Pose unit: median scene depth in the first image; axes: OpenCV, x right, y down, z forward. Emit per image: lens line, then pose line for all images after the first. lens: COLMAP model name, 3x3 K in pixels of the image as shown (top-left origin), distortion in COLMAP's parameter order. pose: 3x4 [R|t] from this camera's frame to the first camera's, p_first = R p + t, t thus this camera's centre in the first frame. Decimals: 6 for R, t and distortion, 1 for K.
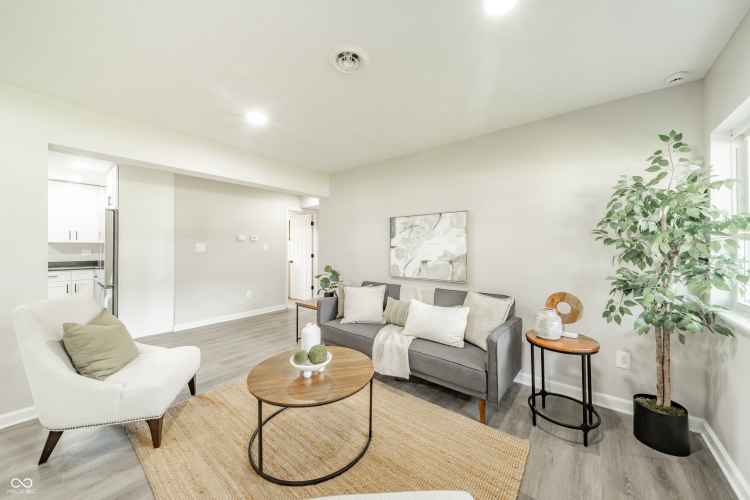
lens RADIAL K [[263.3, 0, 374.2], [0, 263.3, 246.4], [0, 0, 1]] dist [-0.000976, -0.000374]
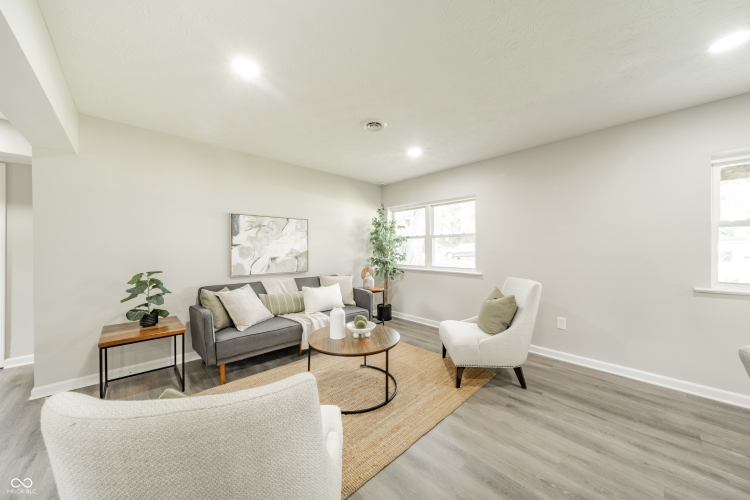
lens RADIAL K [[263.3, 0, 374.7], [0, 263.3, 250.2], [0, 0, 1]] dist [-0.000976, -0.000374]
pose [[0.129034, -0.003768, 0.991633, -0.904993], [-0.003313, 0.999986, 0.004230, 0.016774], [-0.991635, -0.003831, 0.129020, 0.431796]]
